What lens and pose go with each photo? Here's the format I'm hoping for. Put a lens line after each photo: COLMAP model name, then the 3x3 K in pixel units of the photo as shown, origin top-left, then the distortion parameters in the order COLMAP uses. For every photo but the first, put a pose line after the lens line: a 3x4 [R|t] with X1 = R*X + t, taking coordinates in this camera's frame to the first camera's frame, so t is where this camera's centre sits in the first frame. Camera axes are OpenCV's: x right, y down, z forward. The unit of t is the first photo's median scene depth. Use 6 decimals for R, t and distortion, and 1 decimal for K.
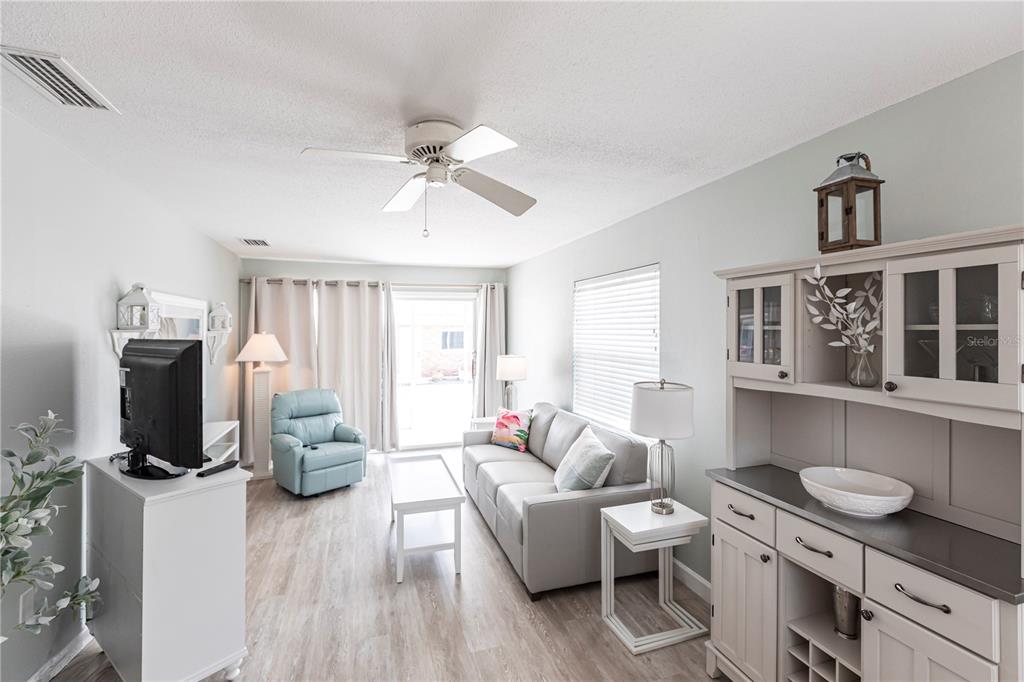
lens RADIAL K [[458.3, 0, 515.0], [0, 458.3, 336.0], [0, 0, 1]] dist [0.001178, -0.000023]
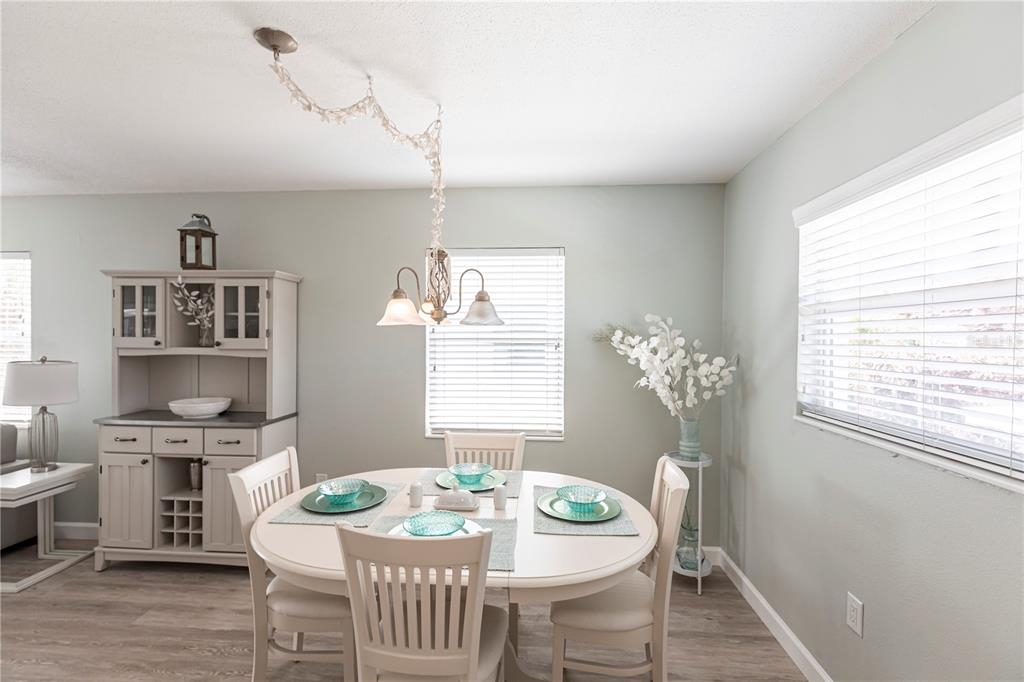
lens RADIAL K [[458.3, 0, 515.0], [0, 458.3, 336.0], [0, 0, 1]] dist [0.001178, -0.000023]
pose [[0.383701, 0.002788, 0.923453, -0.405868], [0.006425, 0.999963, -0.005689, 0.080571], [-0.923435, 0.008116, 0.383669, -0.753066]]
